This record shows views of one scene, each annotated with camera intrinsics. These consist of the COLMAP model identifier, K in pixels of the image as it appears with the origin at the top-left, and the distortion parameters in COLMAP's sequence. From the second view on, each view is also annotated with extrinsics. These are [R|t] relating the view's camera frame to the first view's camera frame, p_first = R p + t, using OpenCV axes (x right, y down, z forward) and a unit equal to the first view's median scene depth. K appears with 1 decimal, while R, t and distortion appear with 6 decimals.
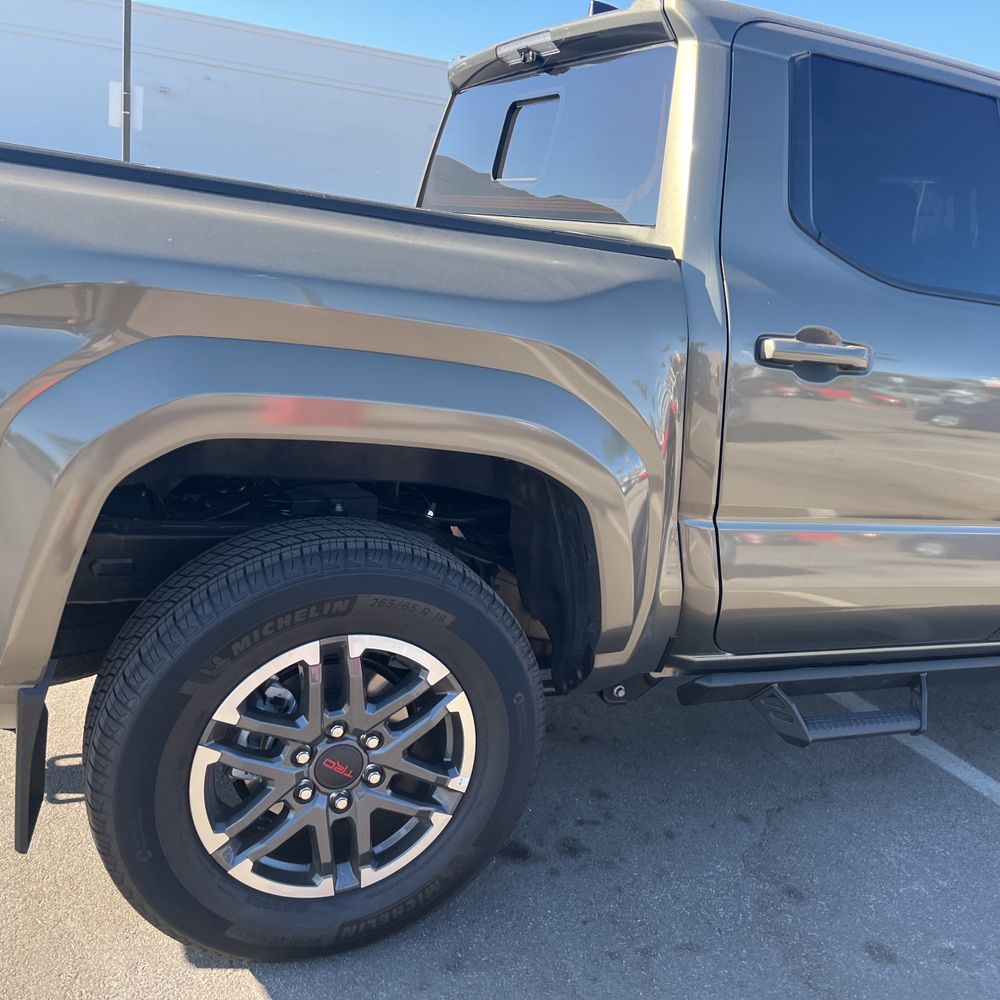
lens RADIAL K [[1025.8, 0, 509.3], [0, 1025.8, 499.9], [0, 0, 1]] dist [0.022146, 0.000000]
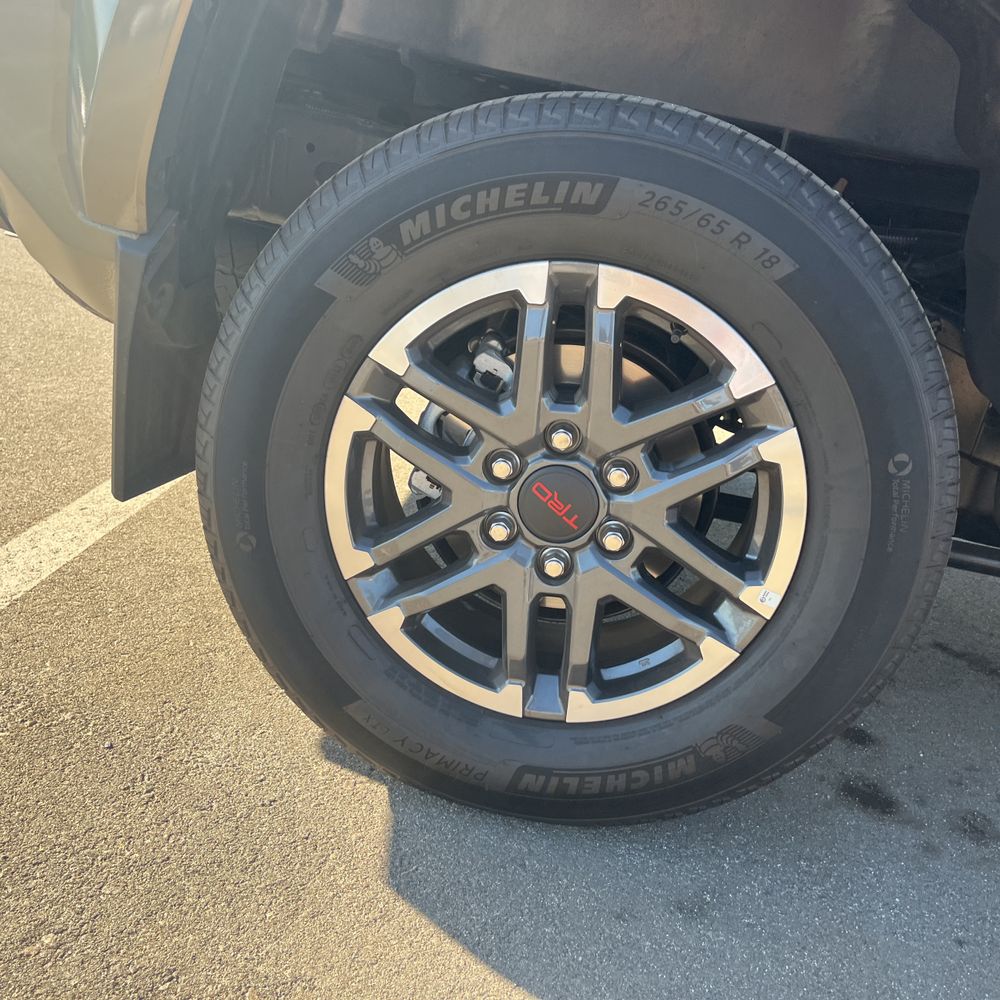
lens RADIAL K [[1025.8, 0, 505.8], [0, 1025.8, 492.0], [0, 0, 1]] dist [0.022146, 0.000000]
pose [[0.859690, 0.189240, -0.474469, 0.092703], [-0.197592, 0.979737, 0.032748, 0.240028], [0.471052, 0.065599, 0.879663, 0.456799]]
